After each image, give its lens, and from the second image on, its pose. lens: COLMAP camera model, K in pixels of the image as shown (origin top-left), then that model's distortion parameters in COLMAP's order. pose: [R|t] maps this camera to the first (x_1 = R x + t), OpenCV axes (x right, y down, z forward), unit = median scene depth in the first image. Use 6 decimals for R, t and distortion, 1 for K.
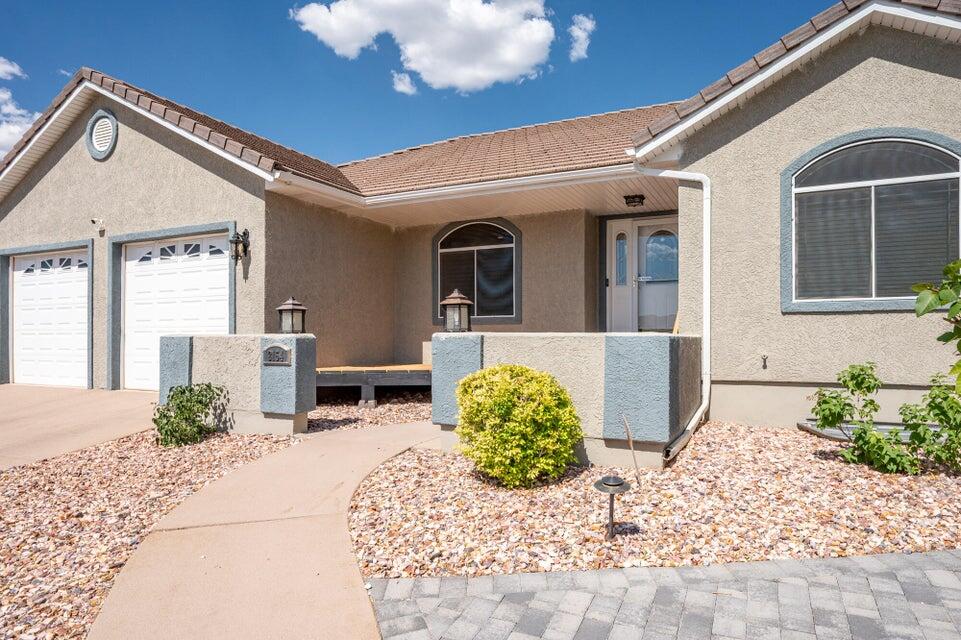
lens RADIAL K [[589.1, 0, 519.8], [0, 589.1, 344.1], [0, 0, 1]] dist [-0.006443, -0.001730]
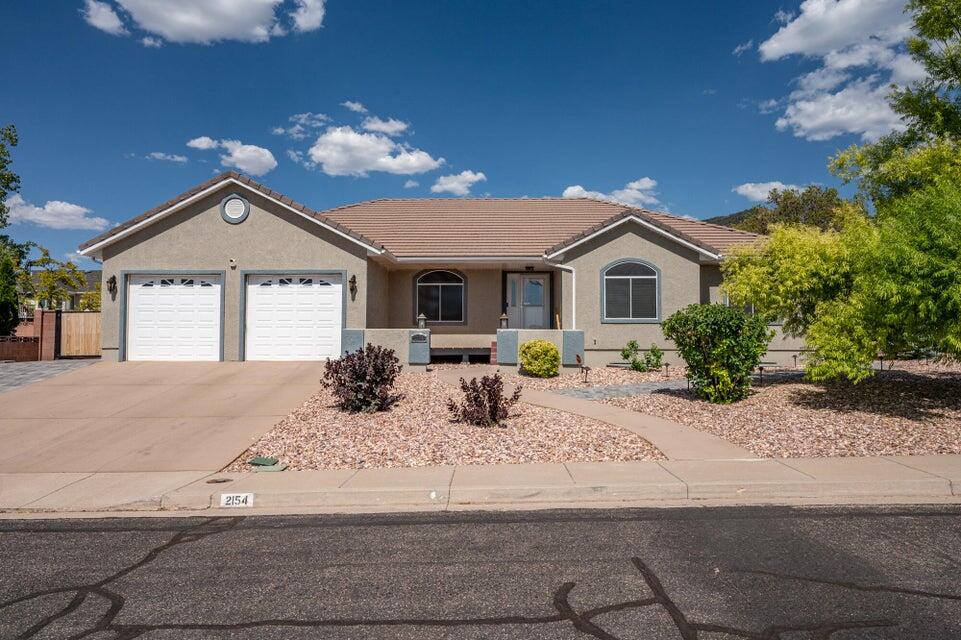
lens RADIAL K [[655.9, 0, 489.6], [0, 655.9, 319.8], [0, 0, 1]] dist [-0.018415, 0.004212]
pose [[0.913972, 0.016428, 0.405445, -0.794365], [-0.000221, 0.999200, -0.039988, 0.032890], [-0.405777, 0.036459, 0.913245, -0.977853]]
